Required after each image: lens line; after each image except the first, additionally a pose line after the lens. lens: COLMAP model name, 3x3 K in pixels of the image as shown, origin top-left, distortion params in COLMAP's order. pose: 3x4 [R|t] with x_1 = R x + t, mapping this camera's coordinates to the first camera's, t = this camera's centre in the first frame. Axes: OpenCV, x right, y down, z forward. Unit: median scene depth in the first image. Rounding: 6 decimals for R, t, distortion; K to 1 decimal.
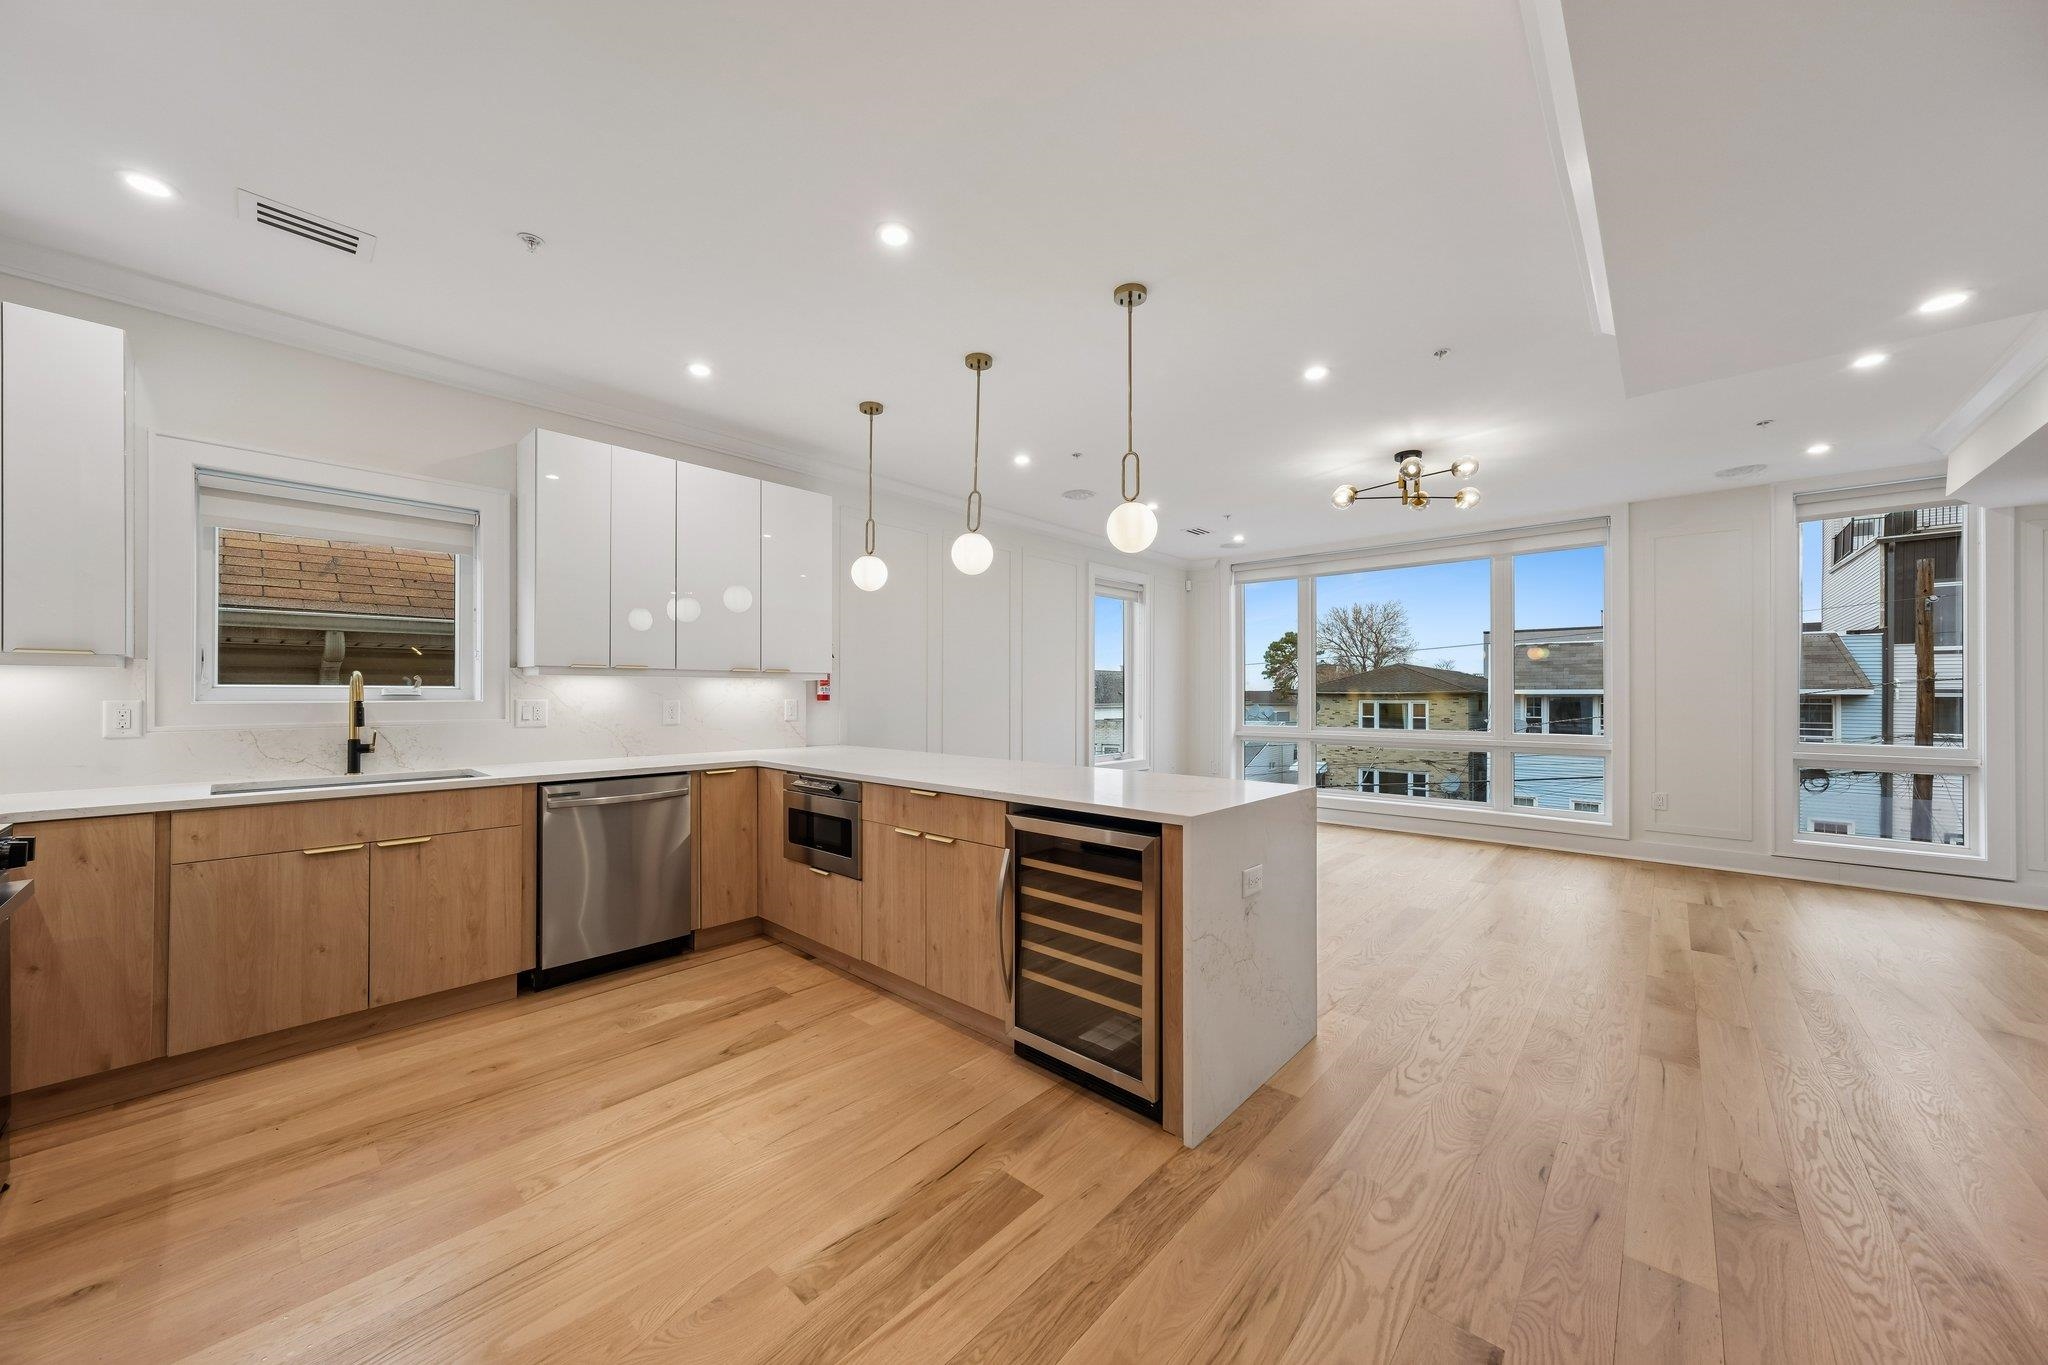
lens RADIAL K [[700.7, 0, 1033.7], [0, 700.7, 691.7], [0, 0, 1]] dist [-0.000089, 0.002039]
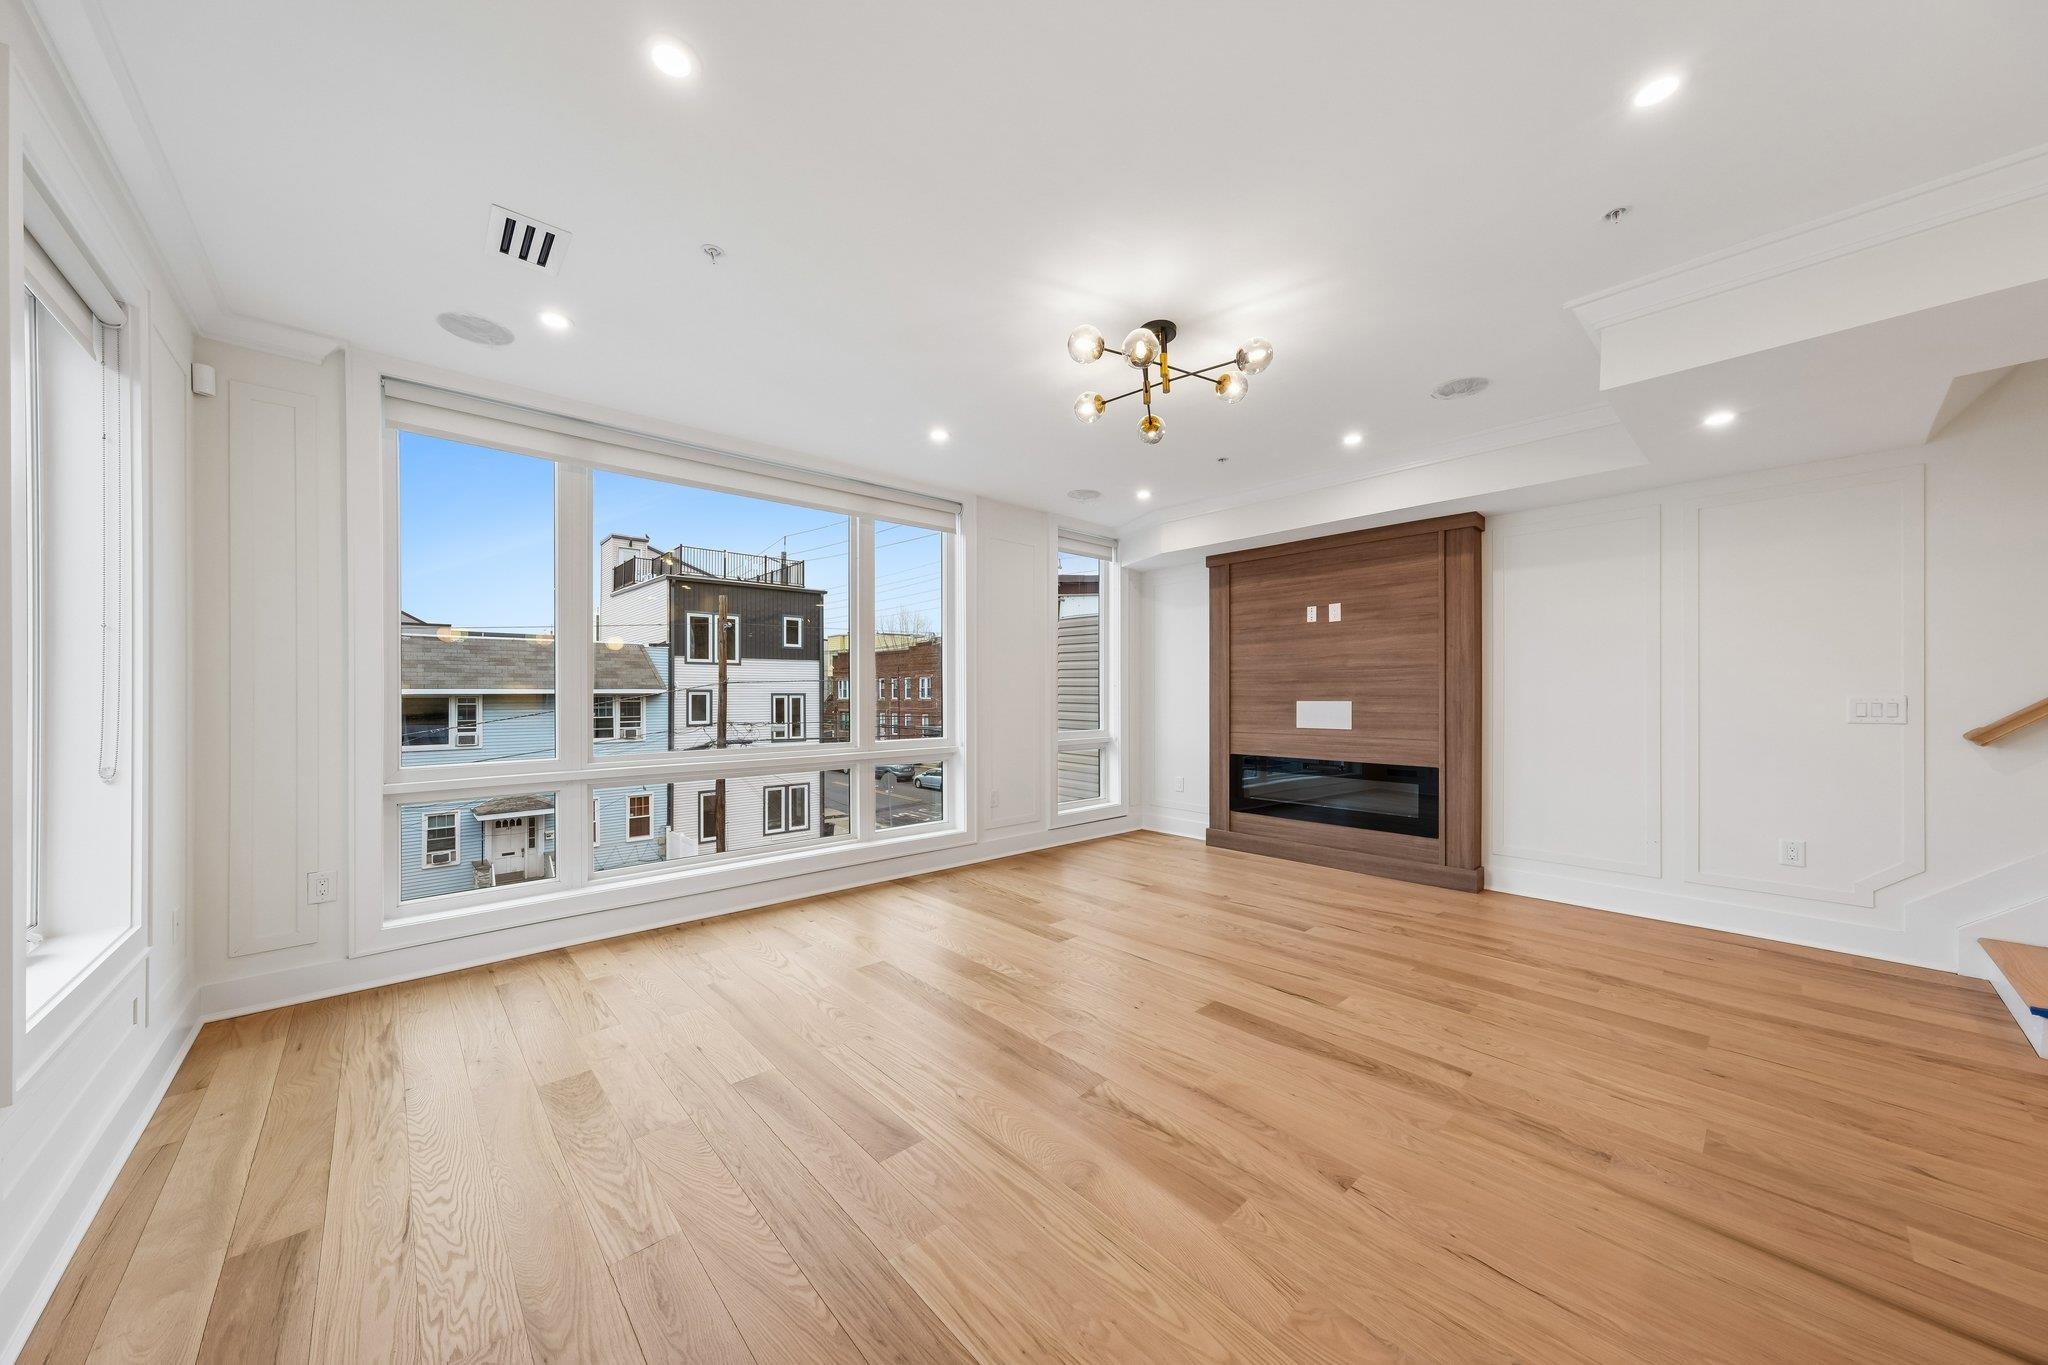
lens RADIAL K [[700.7, 0, 1036.7], [0, 700.7, 695.6], [0, 0, 1]] dist [-0.000089, 0.002039]
pose [[0.076772, -0.005982, 0.997031, -0.197391], [0.000076, 0.999982, 0.005993, 0.003531], [-0.997049, -0.000385, 0.076771, 1.661436]]
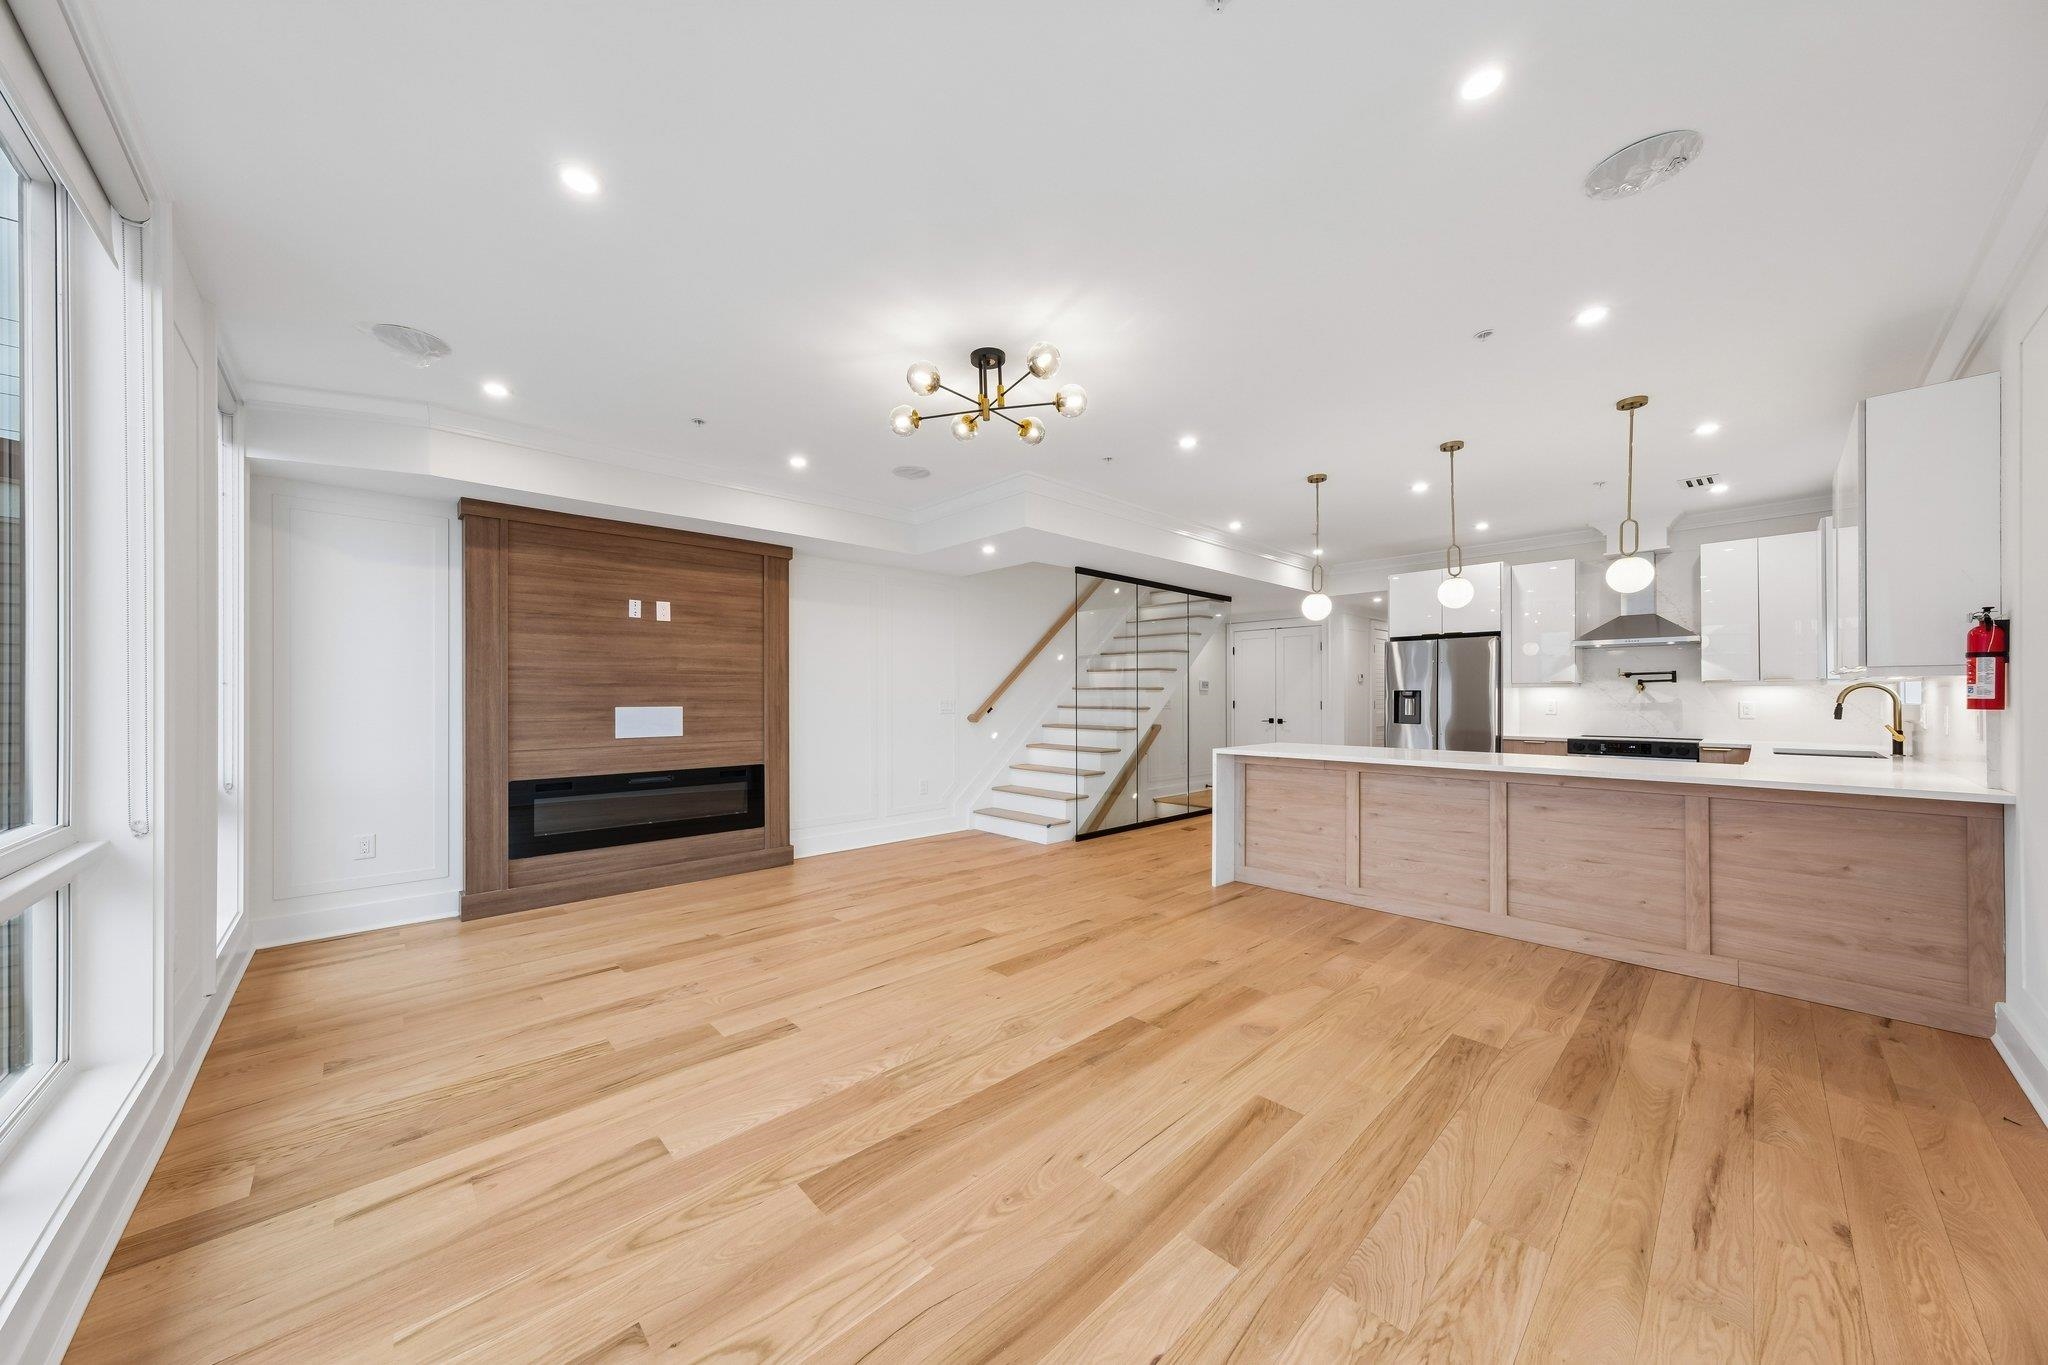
lens RADIAL K [[700.7, 0, 1003.7], [0, 700.7, 692.9], [0, 0, 1]] dist [-0.000089, 0.002039]
pose [[-0.996293, -0.000800, 0.086018, 0.719827], [-0.001538, 0.999963, -0.008506, 0.009106], [-0.086008, -0.008607, -0.996257, 2.650049]]
